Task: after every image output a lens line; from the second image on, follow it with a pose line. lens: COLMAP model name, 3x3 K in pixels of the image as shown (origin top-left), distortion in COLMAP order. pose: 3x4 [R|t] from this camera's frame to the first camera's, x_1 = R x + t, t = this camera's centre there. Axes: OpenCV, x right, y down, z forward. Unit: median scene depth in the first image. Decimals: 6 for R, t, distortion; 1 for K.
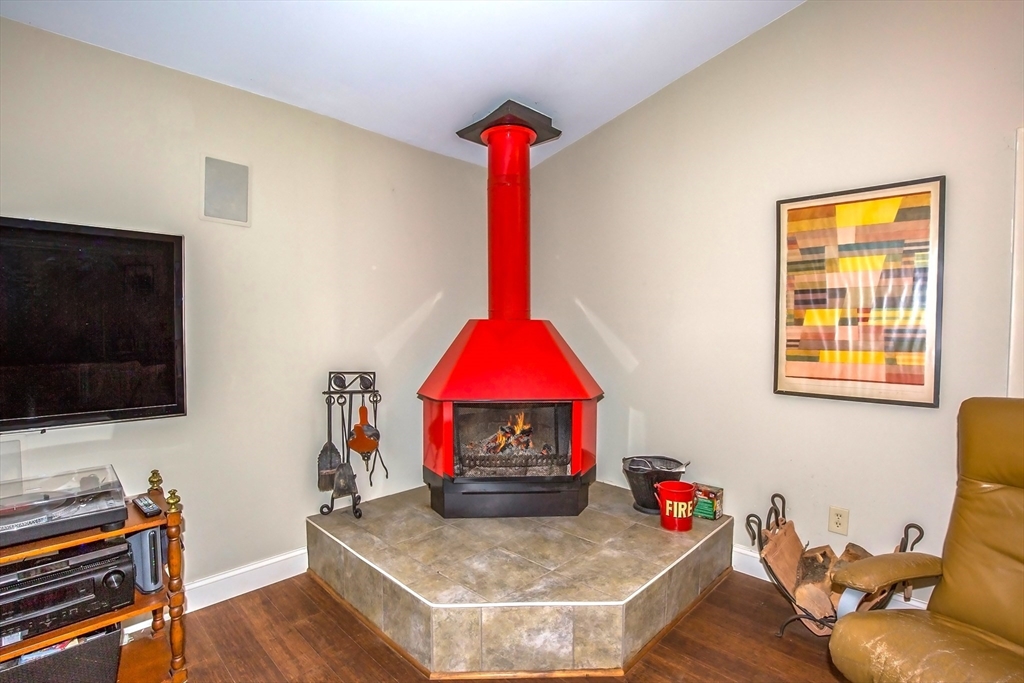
lens RADIAL K [[477.7, 0, 512.0], [0, 477.7, 341.5], [0, 0, 1]] dist [-0.054141, 0.000158]
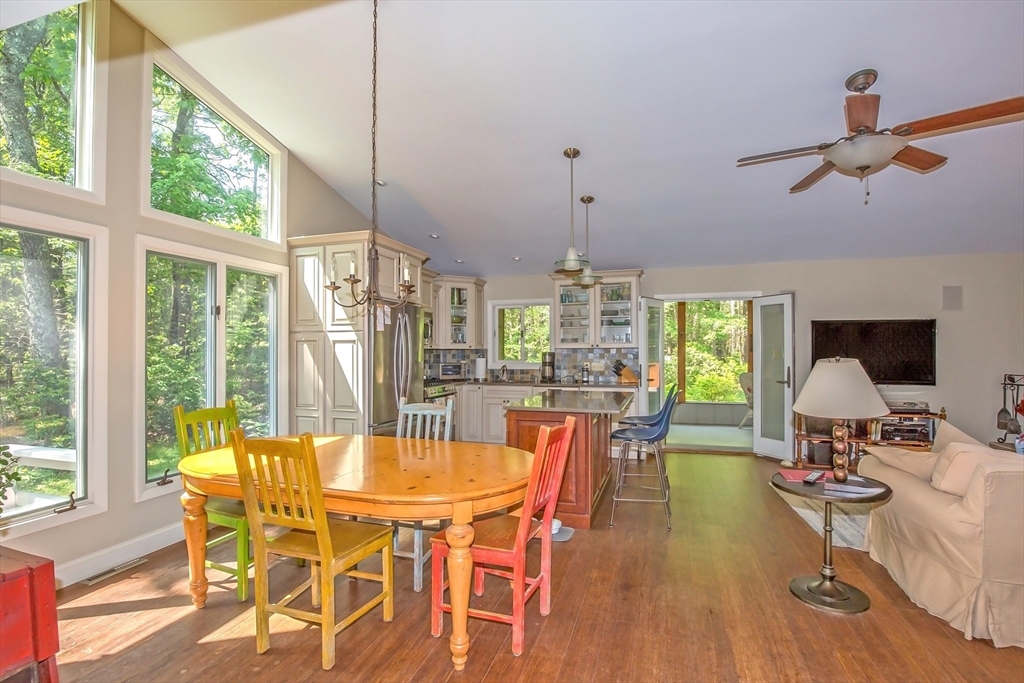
lens RADIAL K [[479.5, 0, 516.8], [0, 479.5, 344.0], [0, 0, 1]] dist [-0.027879, 0.000866]
pose [[0.463101, -0.013857, -0.886197, 0.485953], [-0.030928, 0.999016, -0.031783, 0.068149], [0.885766, 0.042127, 0.462217, -2.055650]]
